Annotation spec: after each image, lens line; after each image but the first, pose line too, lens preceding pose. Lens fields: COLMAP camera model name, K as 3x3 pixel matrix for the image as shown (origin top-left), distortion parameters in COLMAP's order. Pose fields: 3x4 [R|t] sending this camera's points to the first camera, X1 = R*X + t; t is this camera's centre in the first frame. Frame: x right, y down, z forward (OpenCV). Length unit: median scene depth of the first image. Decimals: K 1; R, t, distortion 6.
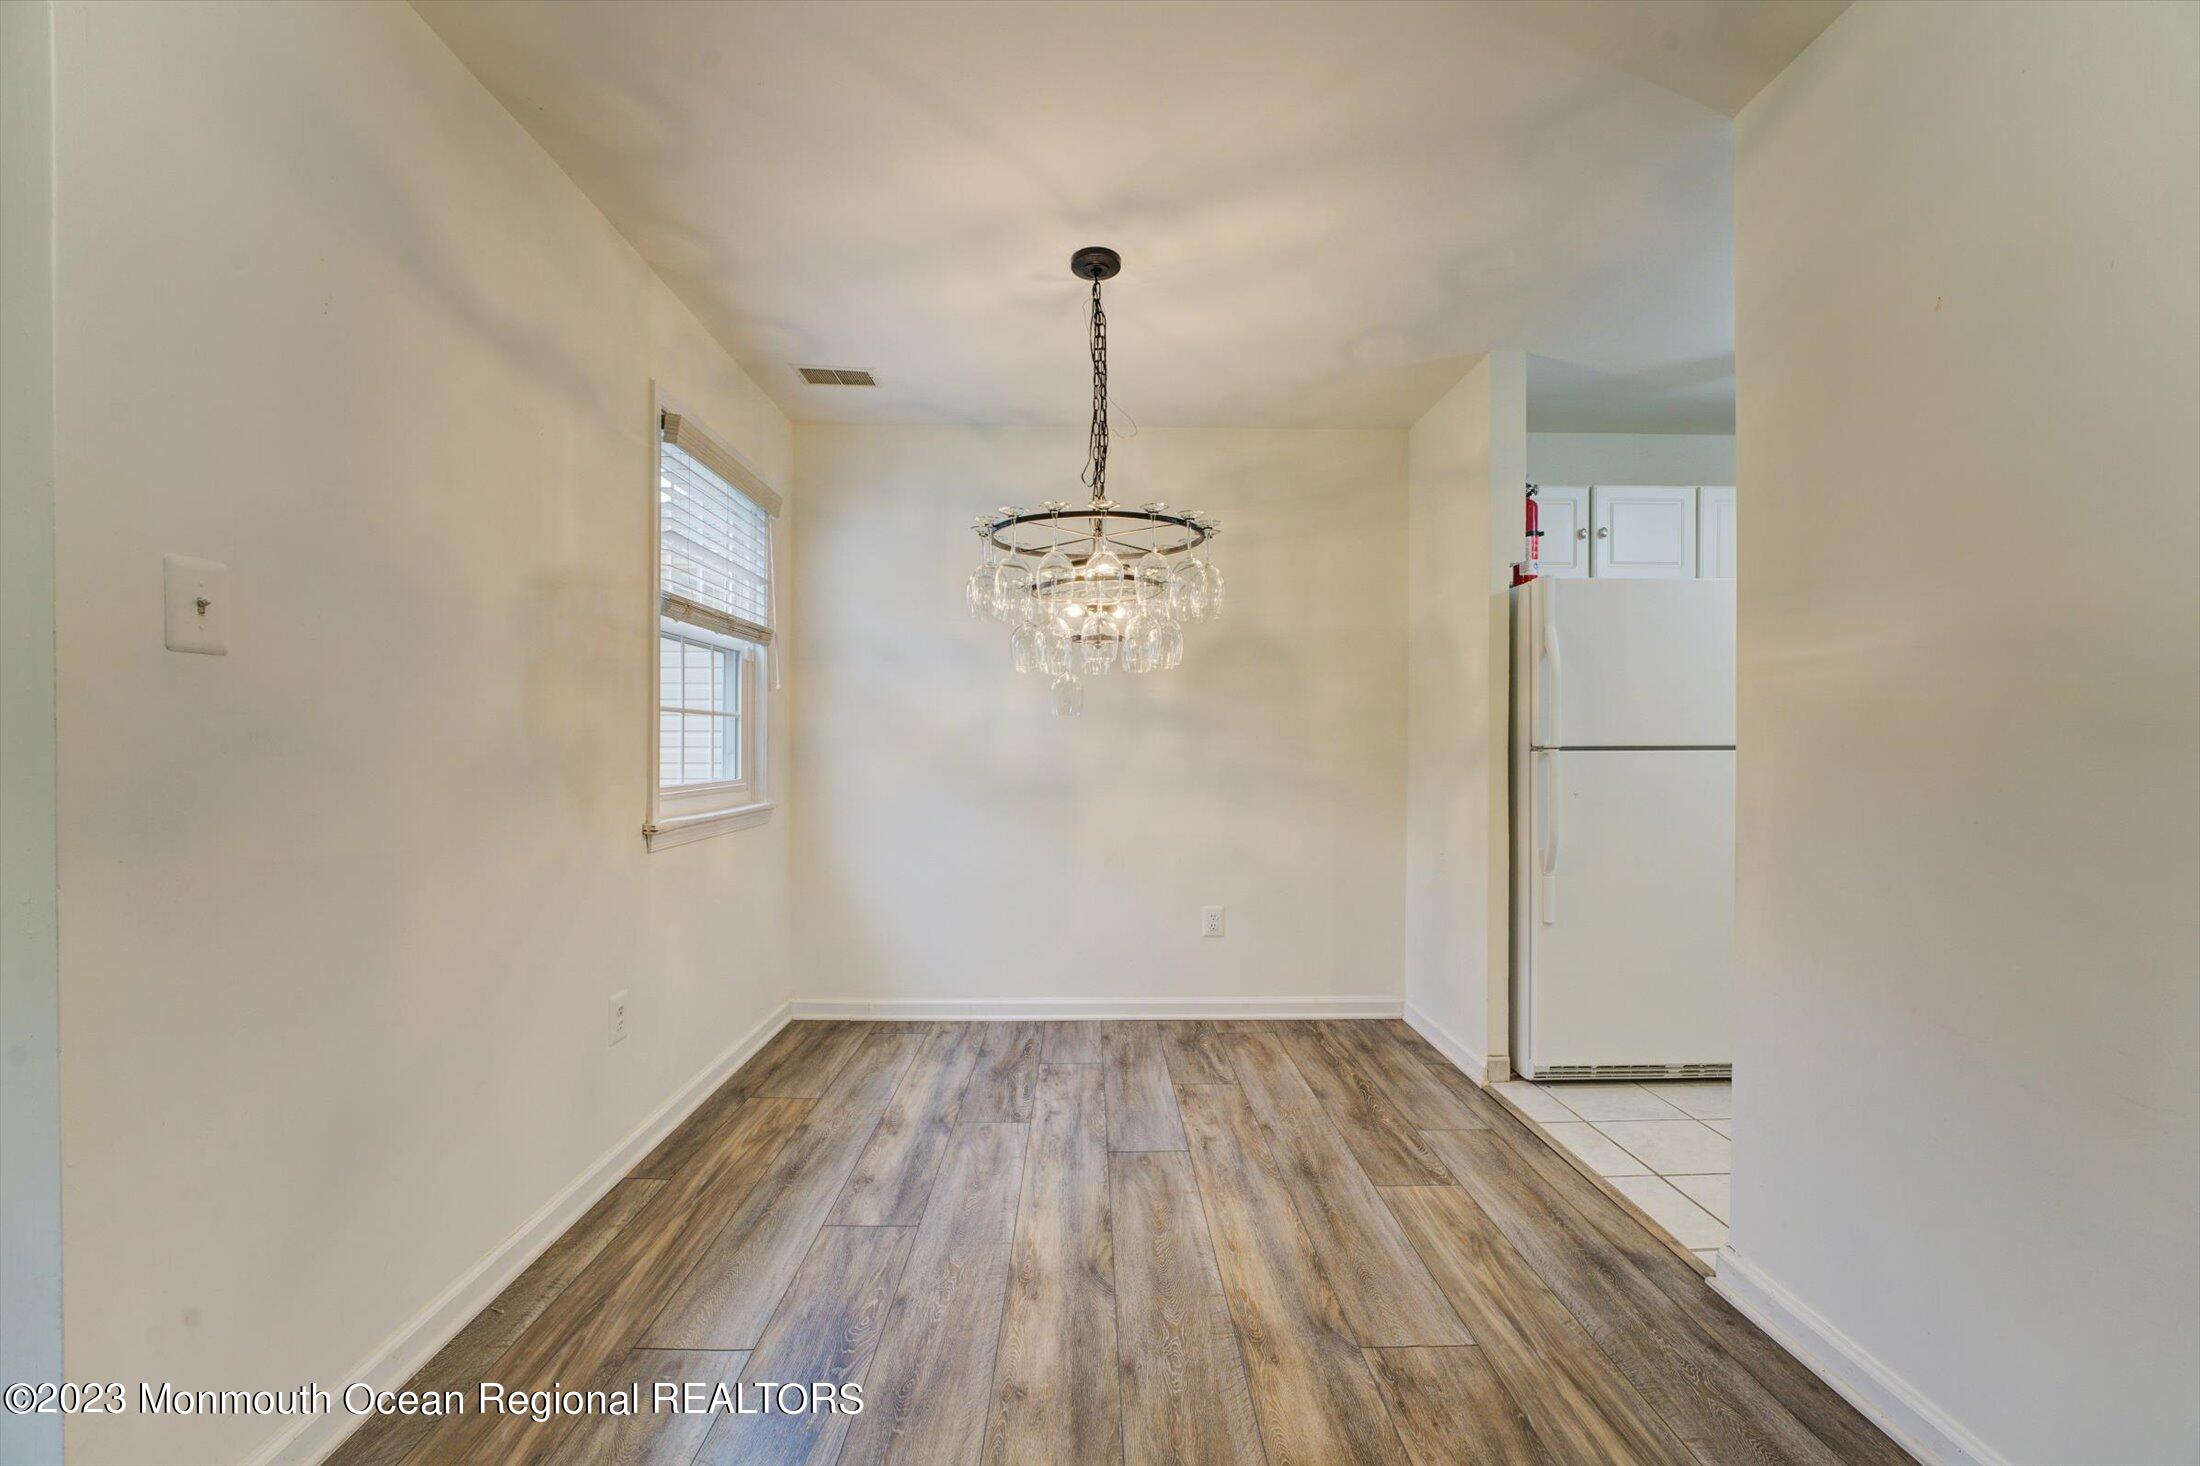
lens RADIAL K [[895.2, 0, 1094.3], [0, 895.2, 733.6], [0, 0, 1]] dist [-0.019483, 0.001532]
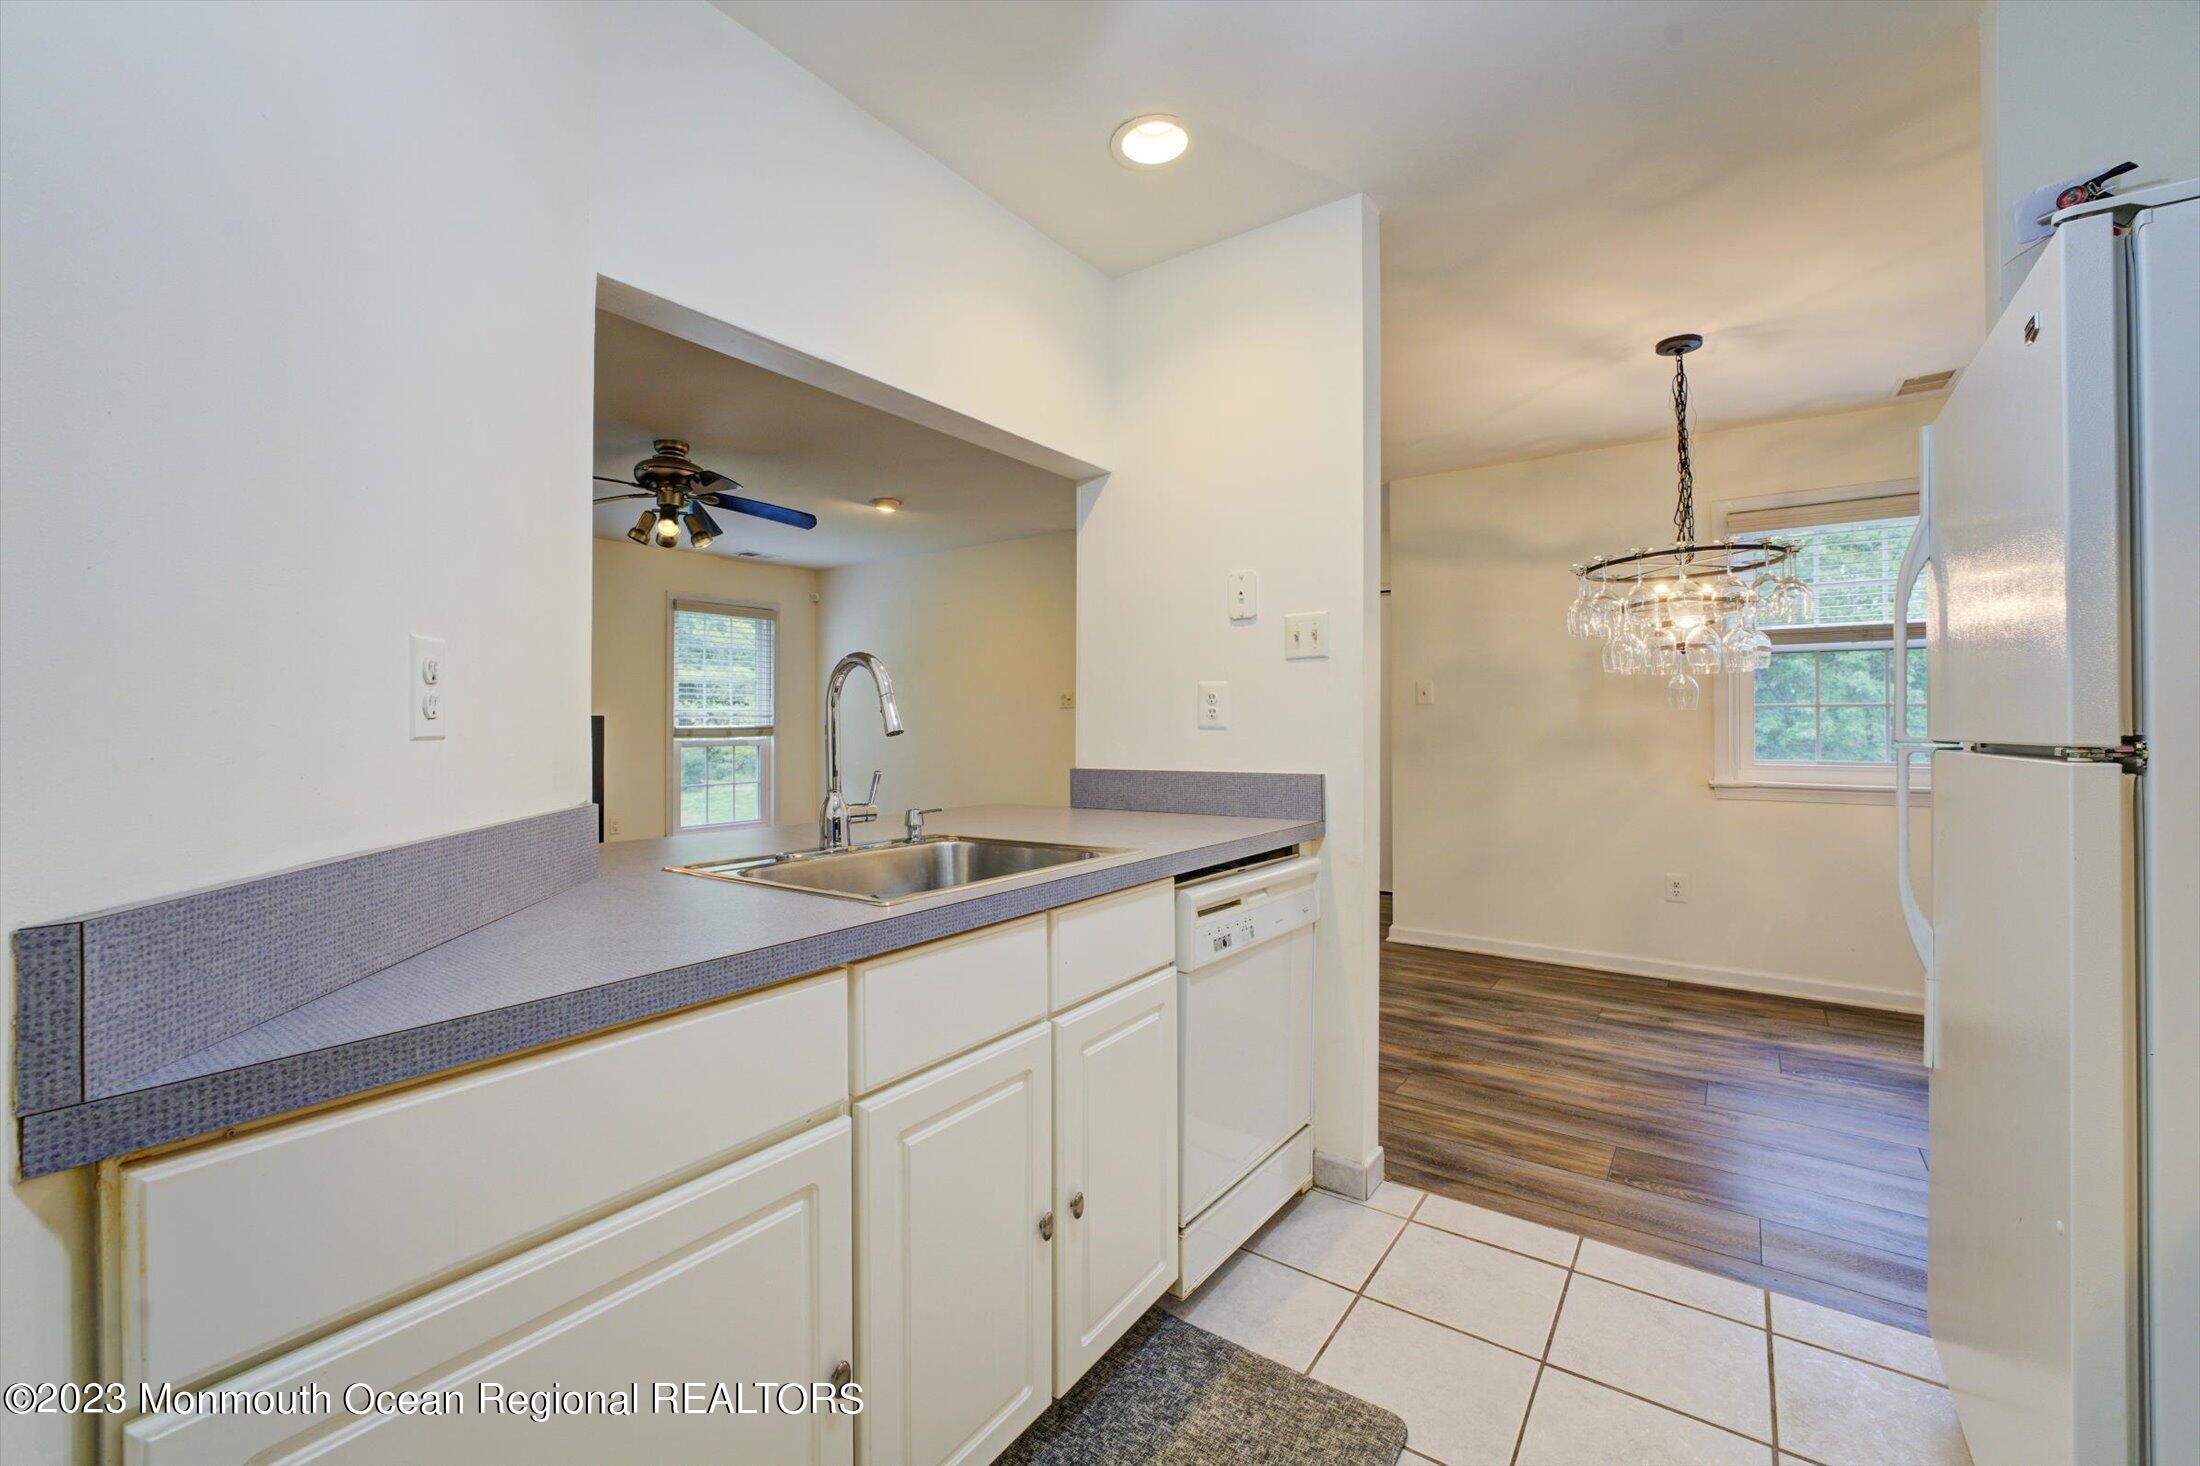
lens RADIAL K [[895.2, 0, 1088.2], [0, 895.2, 709.7], [0, 0, 1]] dist [-0.019483, 0.001532]
pose [[-0.598662, -0.014446, -0.800871, 1.426298], [0.004680, 0.999757, -0.021531, 0.003422], [0.800988, -0.016638, -0.598450, 1.043517]]
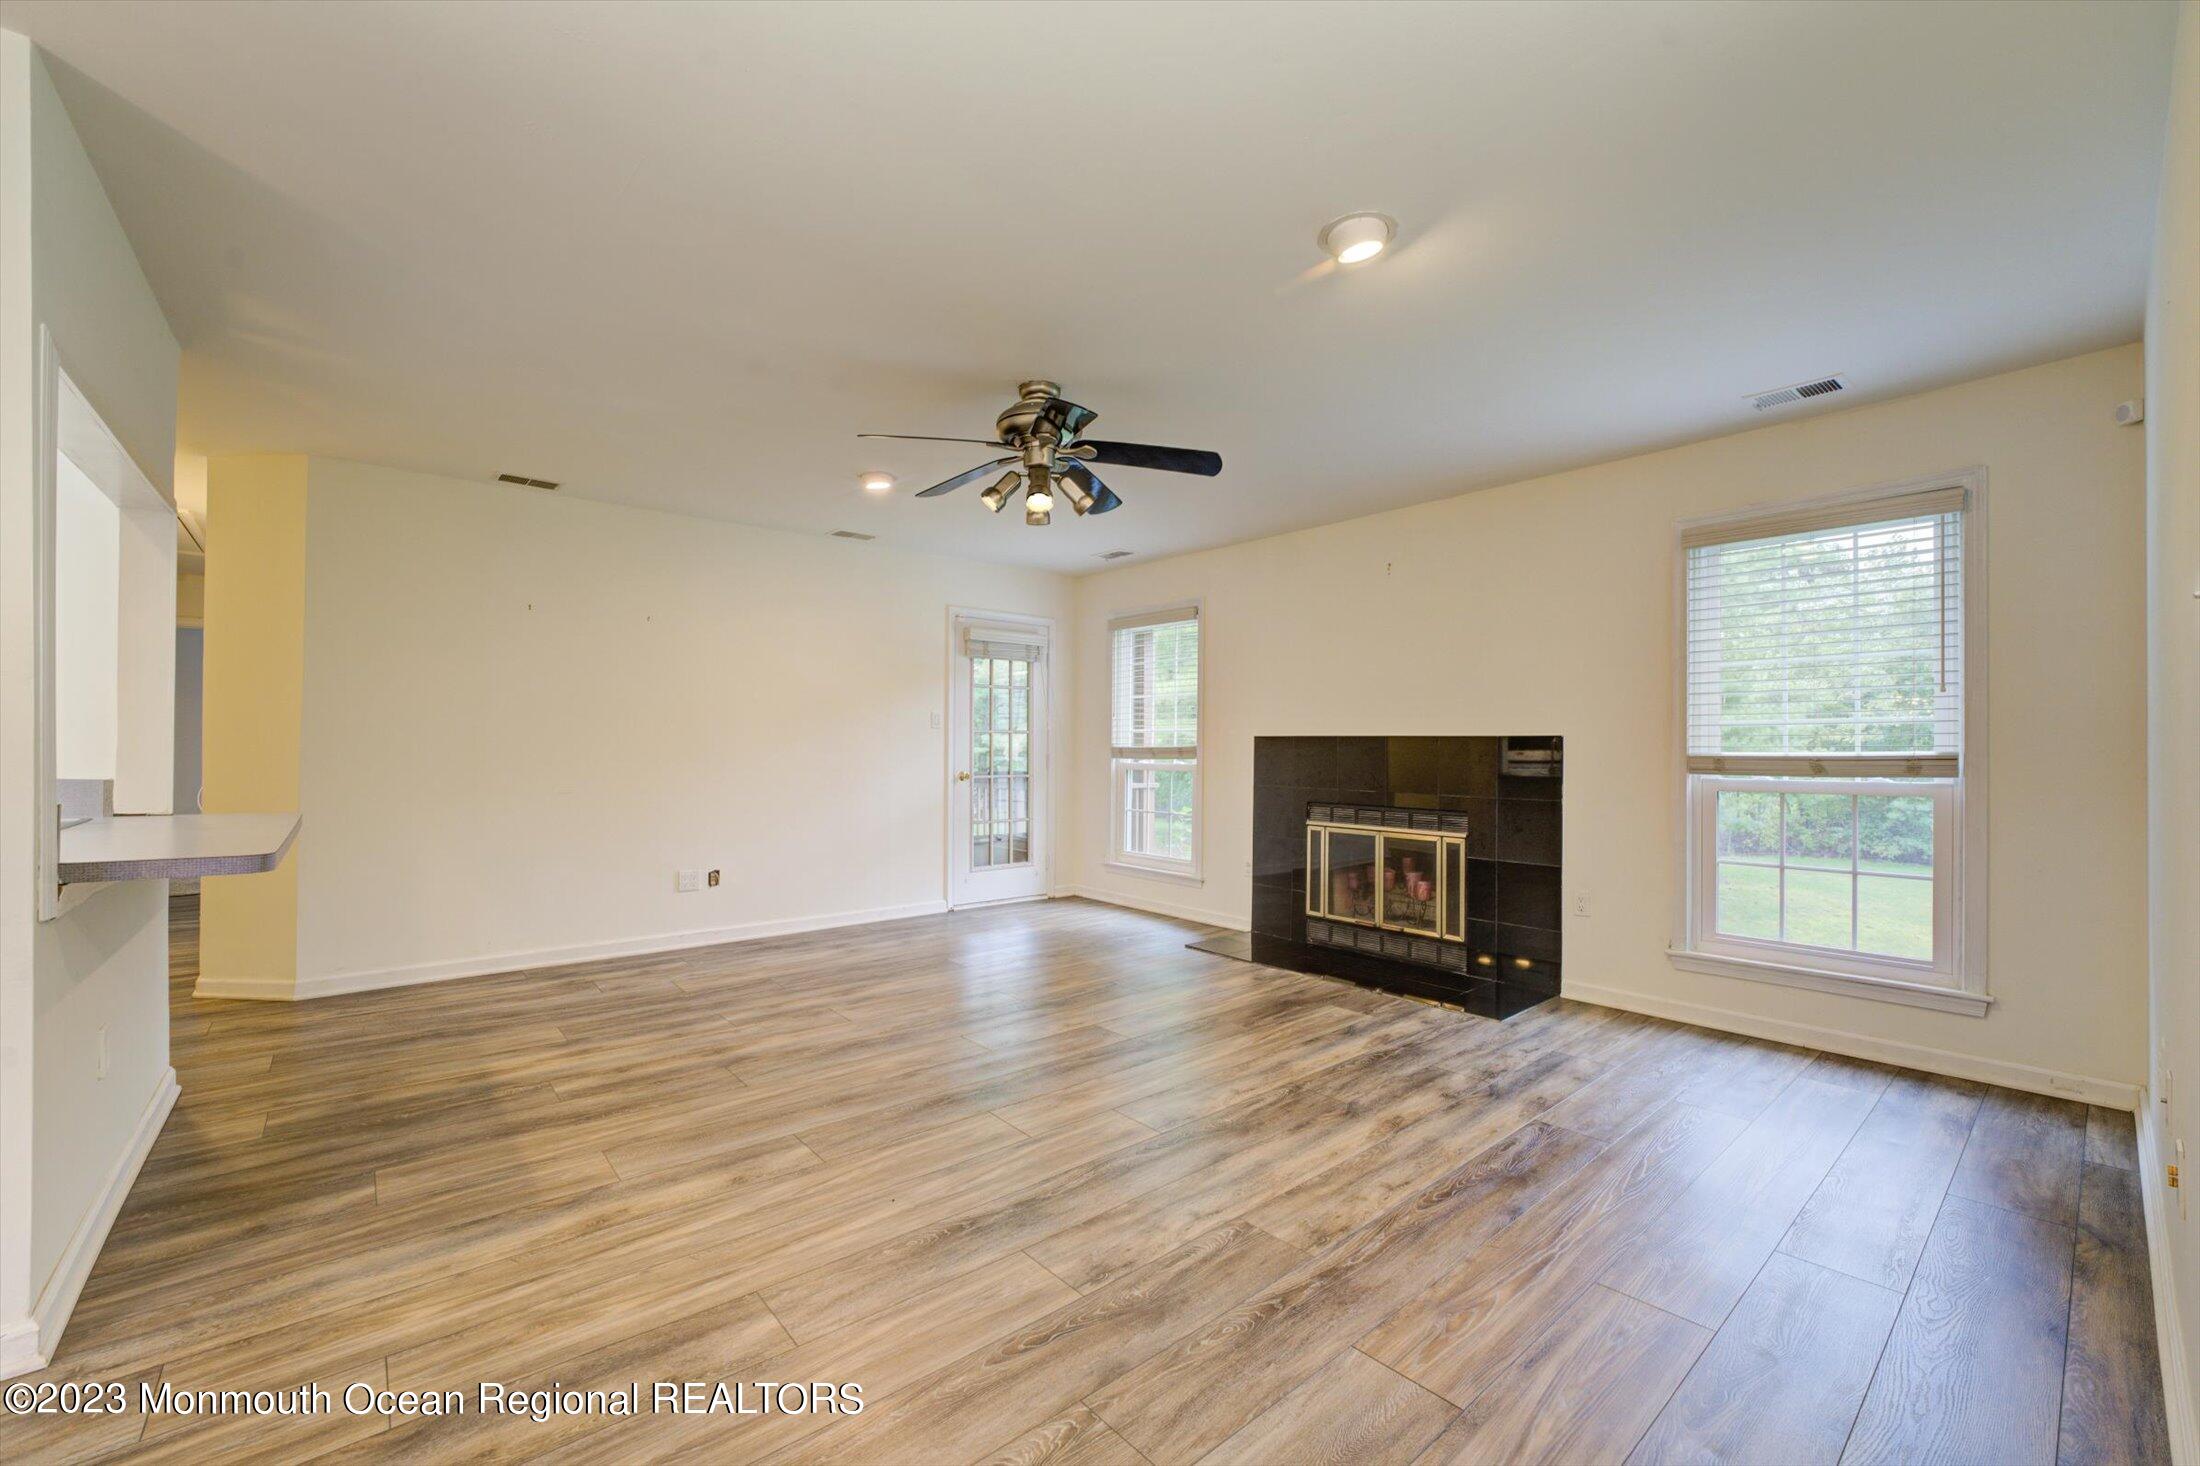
lens RADIAL K [[895.2, 0, 1101.3], [0, 895.2, 745.6], [0, 0, 1]] dist [-0.019483, 0.001532]
pose [[-0.639649, -0.005588, 0.768647, -0.454323], [-0.013902, 0.999894, -0.004299, -0.002074], [-0.768542, -0.013436, -0.639659, 0.205517]]
